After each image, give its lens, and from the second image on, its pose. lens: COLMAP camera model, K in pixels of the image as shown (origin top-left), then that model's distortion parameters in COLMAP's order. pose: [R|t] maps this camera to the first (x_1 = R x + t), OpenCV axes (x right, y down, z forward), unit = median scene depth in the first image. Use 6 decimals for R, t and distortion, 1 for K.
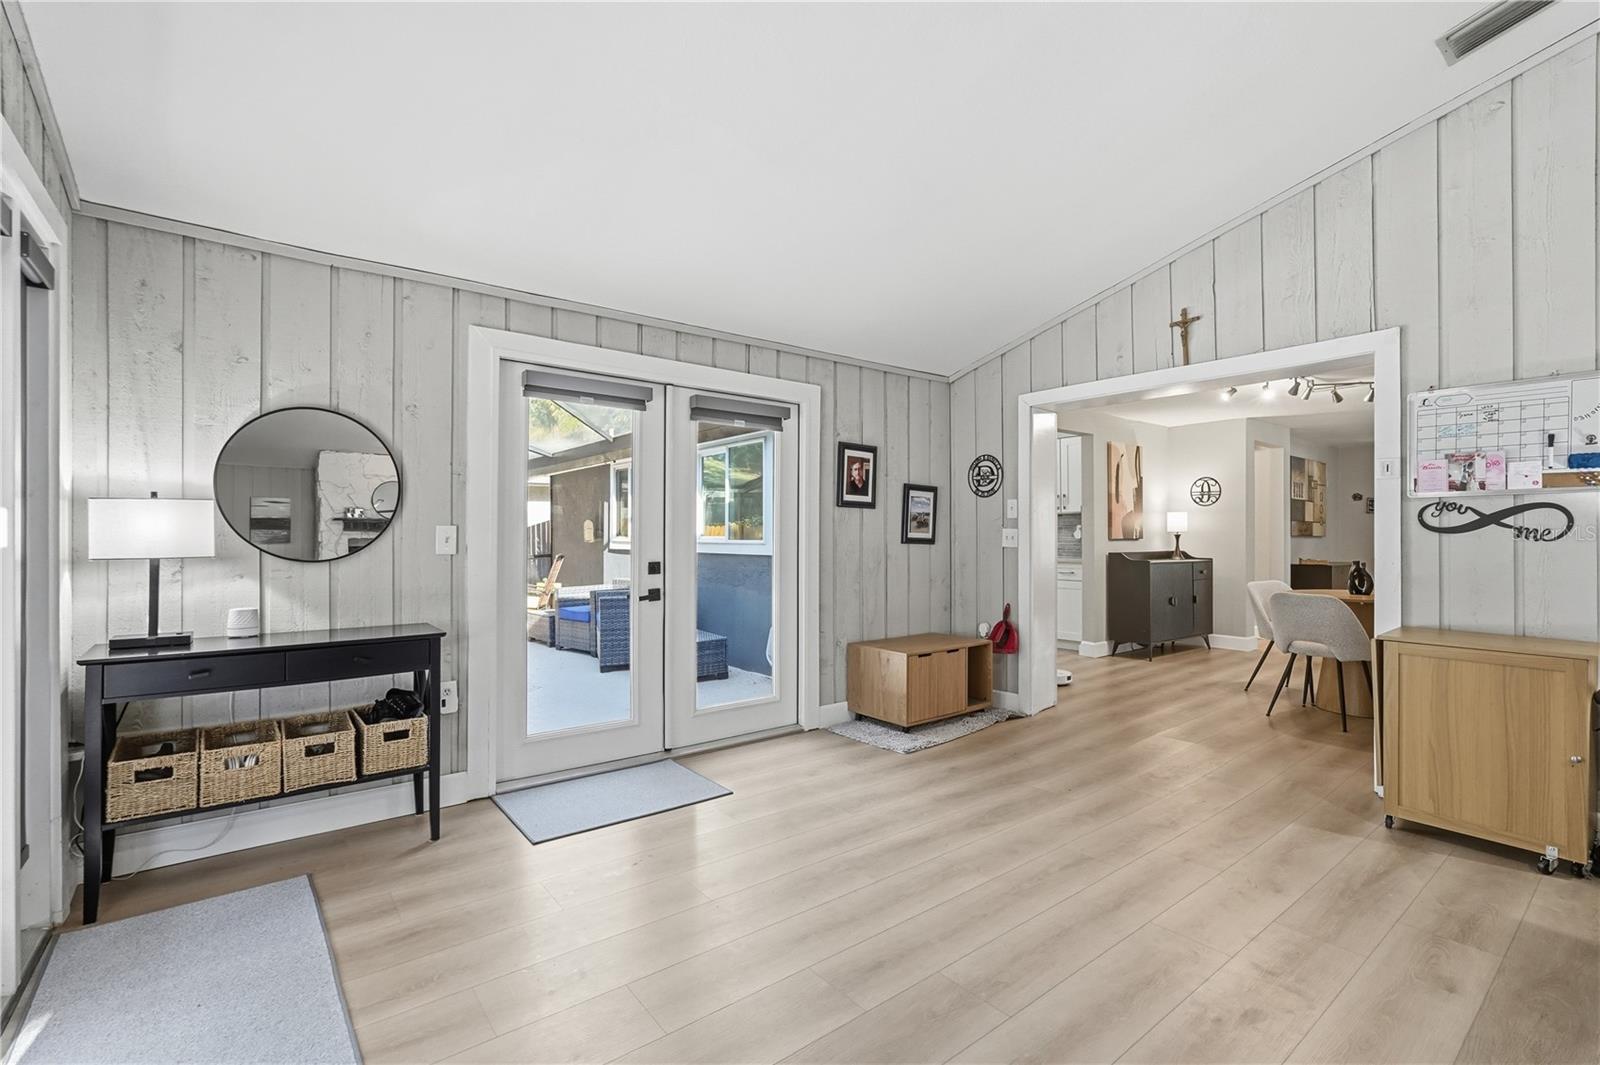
lens RADIAL K [[707.3, 0, 795.3], [0, 707.3, 536.0], [0, 0, 1]] dist [-0.002048, -0.000328]
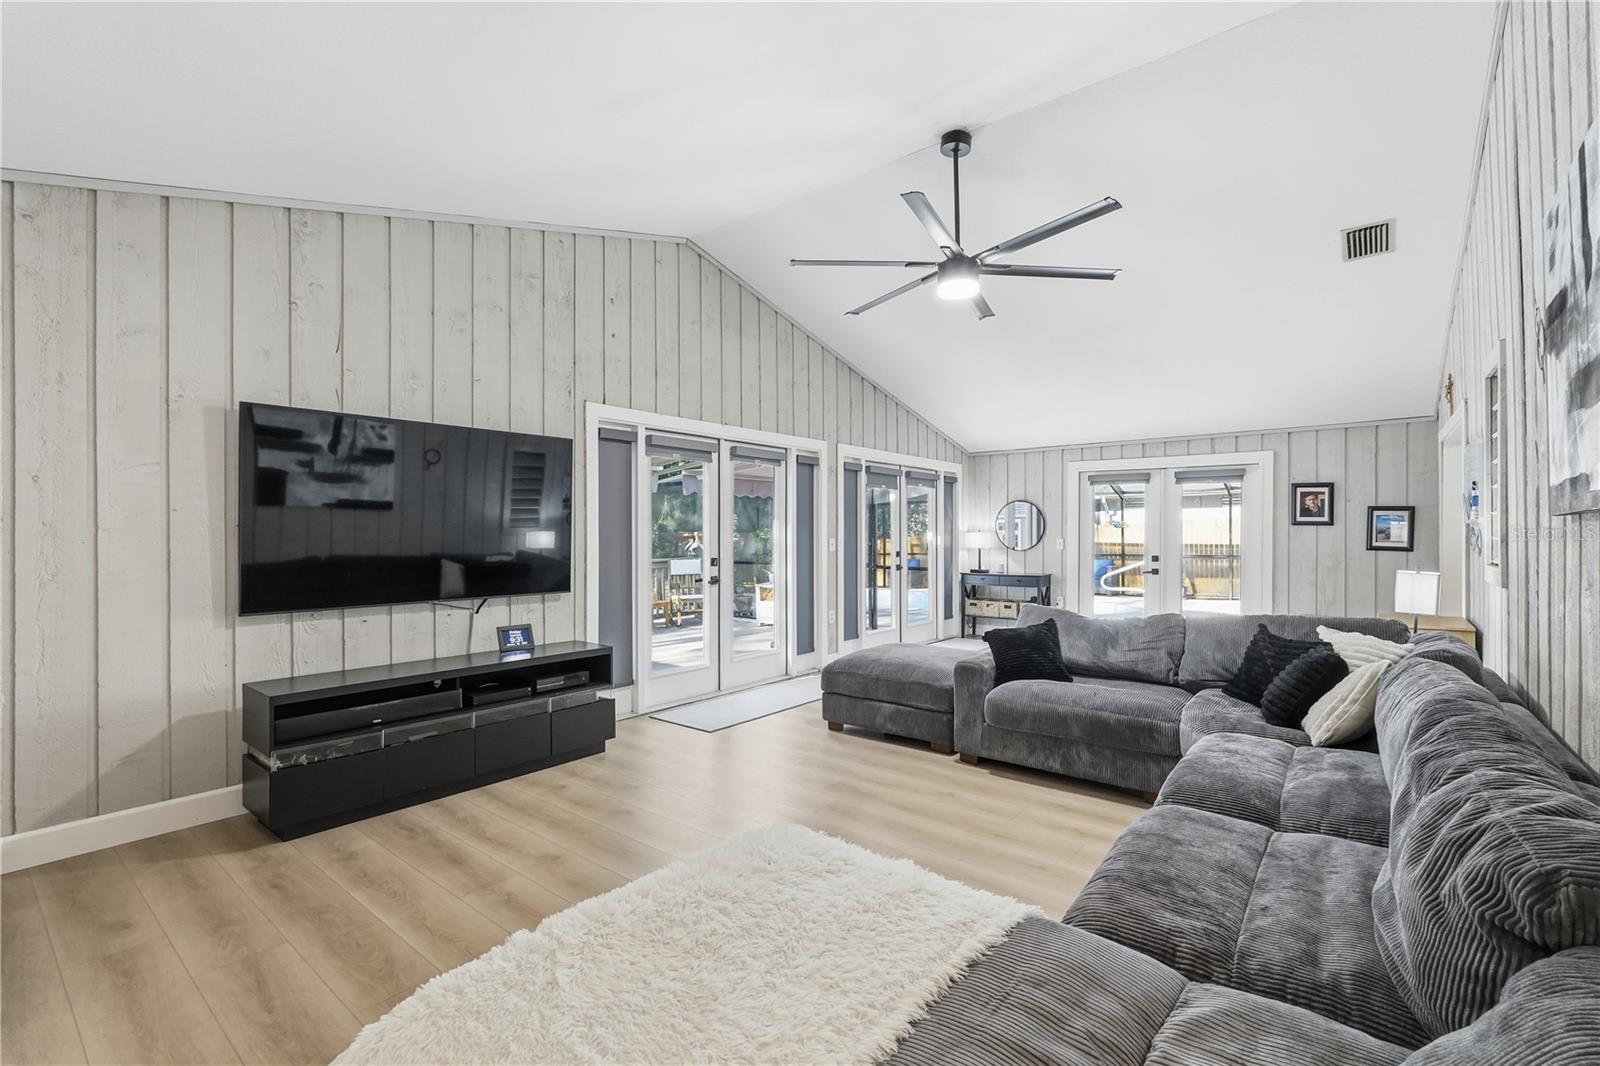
lens RADIAL K [[707.3, 0, 795.3], [0, 707.3, 536.5], [0, 0, 1]] dist [-0.002048, -0.000328]
pose [[0.235016, 0.001961, -0.971990, 1.312045], [-0.002073, 0.999997, 0.001516, -0.016755], [0.971989, 0.001658, 0.235019, -0.424370]]
